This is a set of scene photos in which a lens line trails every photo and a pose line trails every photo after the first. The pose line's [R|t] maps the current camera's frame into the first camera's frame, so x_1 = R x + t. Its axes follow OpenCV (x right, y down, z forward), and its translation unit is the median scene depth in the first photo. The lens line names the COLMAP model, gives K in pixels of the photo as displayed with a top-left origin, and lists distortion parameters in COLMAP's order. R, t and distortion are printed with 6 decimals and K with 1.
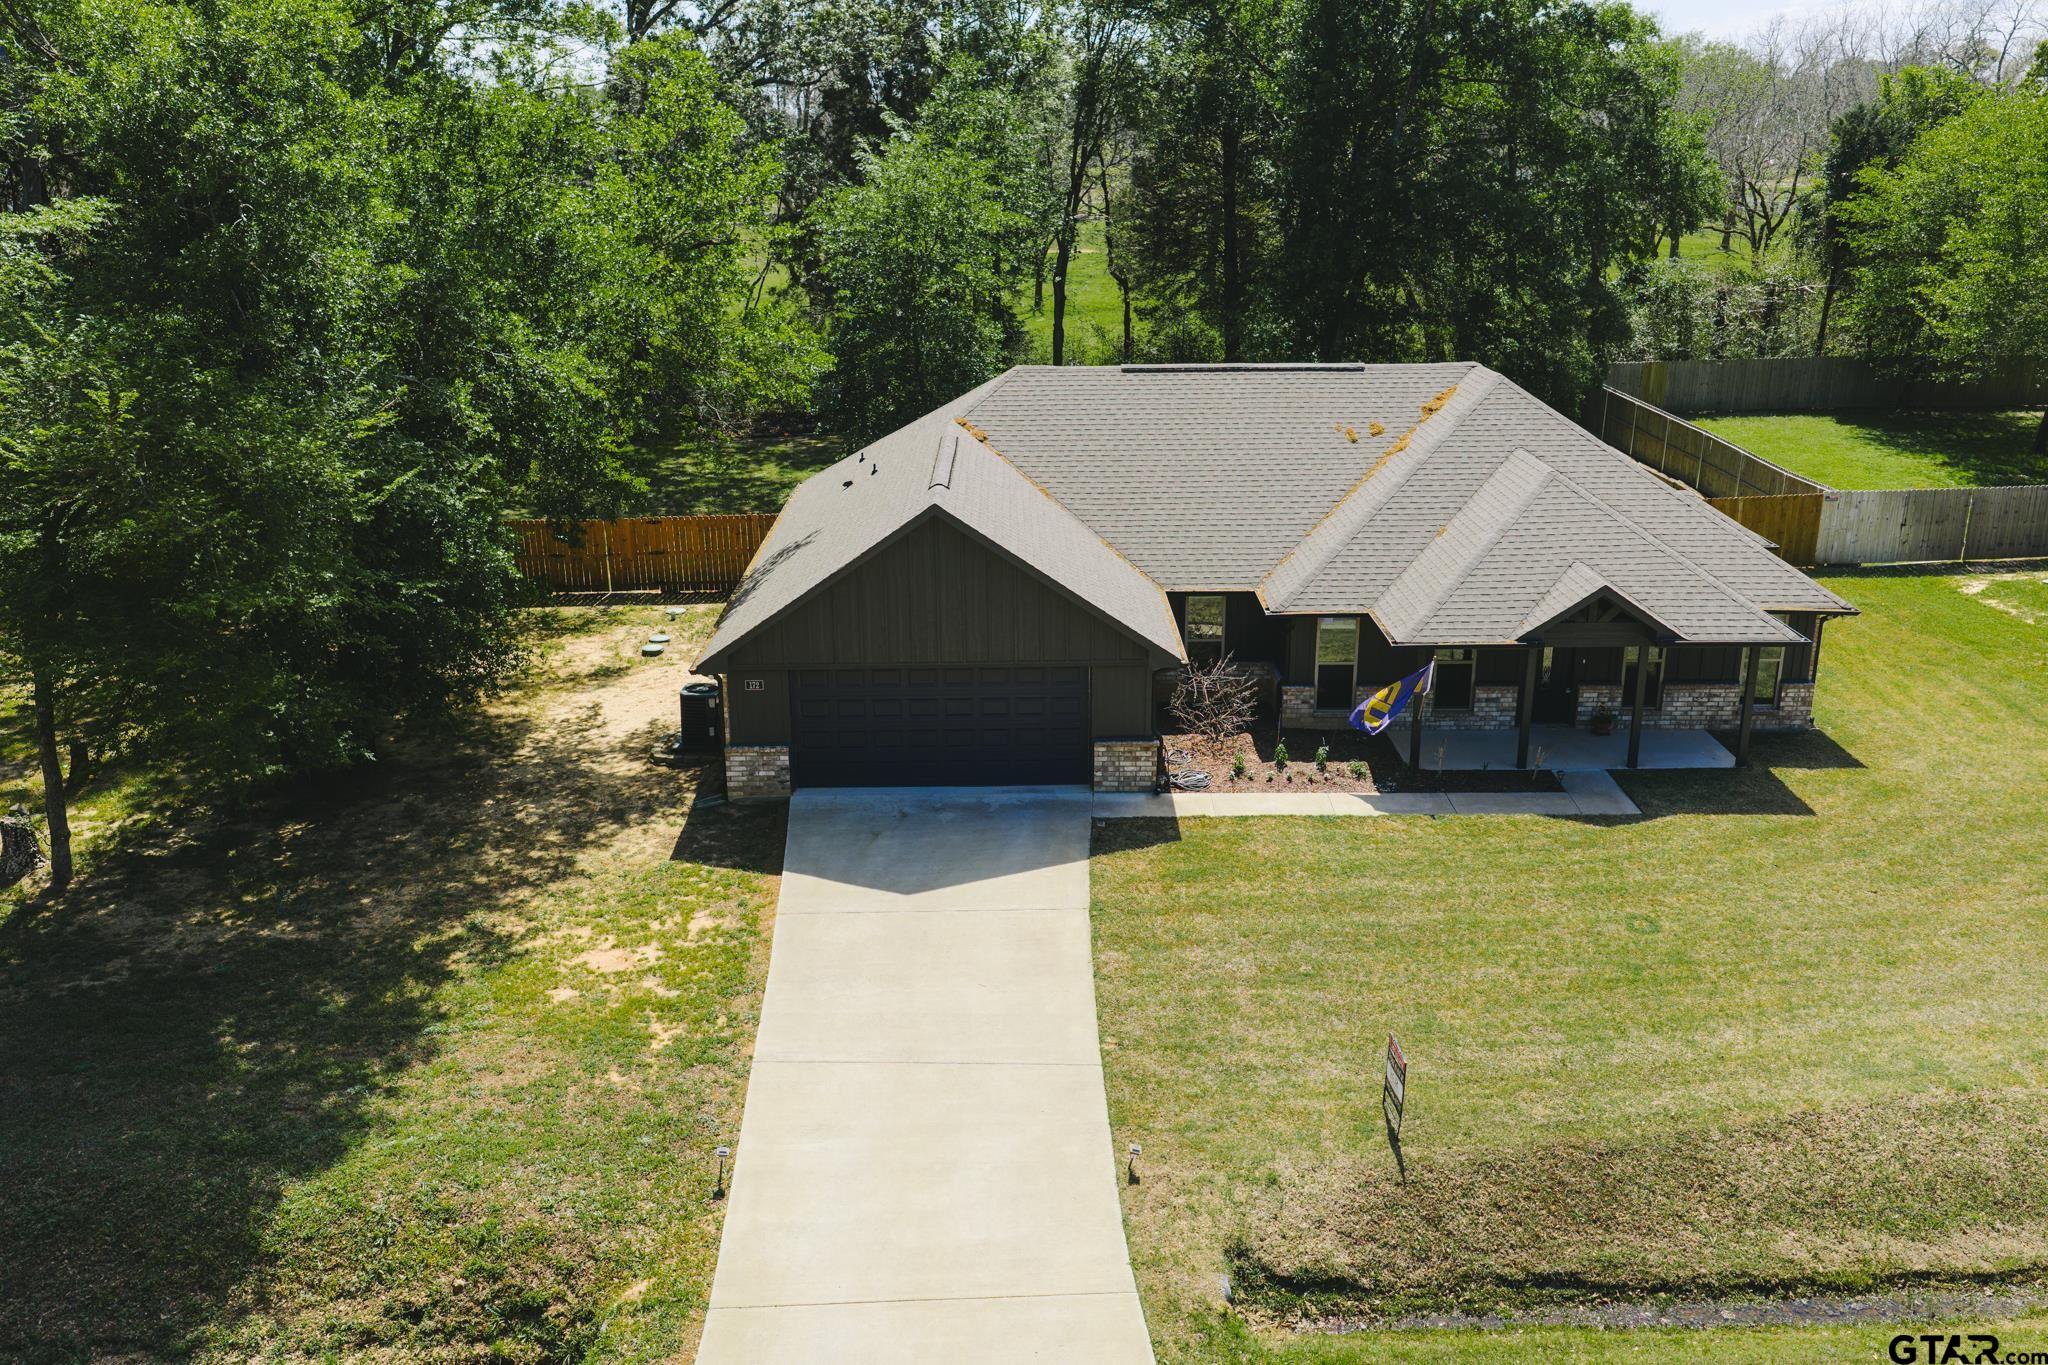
lens RADIAL K [[1684.8, 0, 1024.0], [0, 1684.8, 682.5], [0, 0, 1]] dist [0.002994, -0.004985]
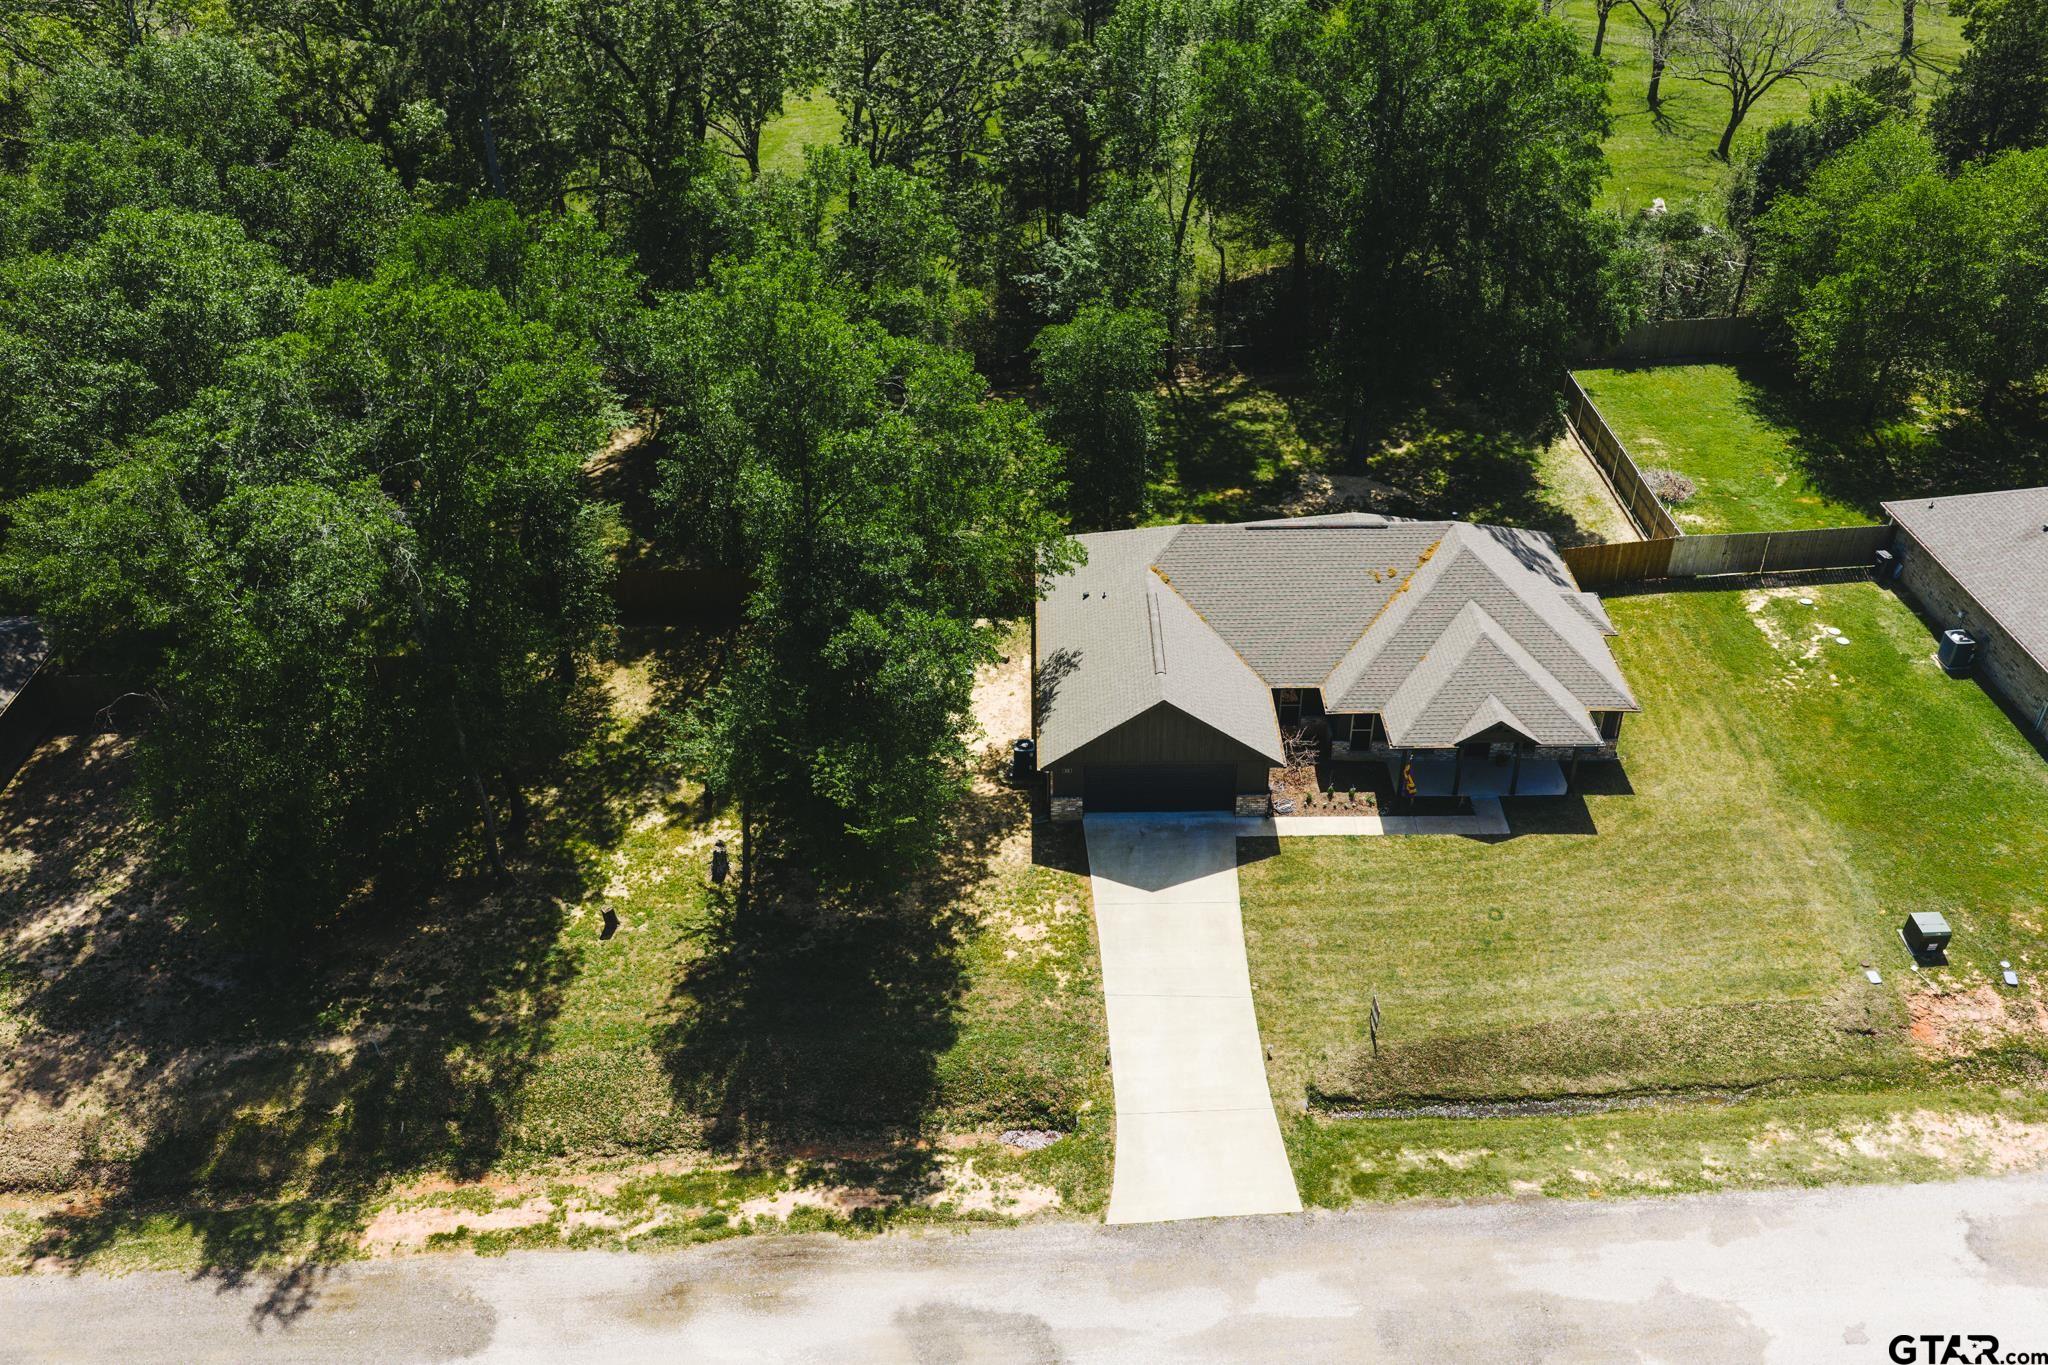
lens RADIAL K [[1684.8, 0, 1024.0], [0, 1684.8, 682.5], [0, 0, 1]] dist [0.002994, -0.004985]
pose [[0.999942, -0.000142, -0.010743, -0.196355], [0.003171, 0.959264, 0.282492, -0.682819], [0.010266, -0.282510, 0.959209, -0.906431]]
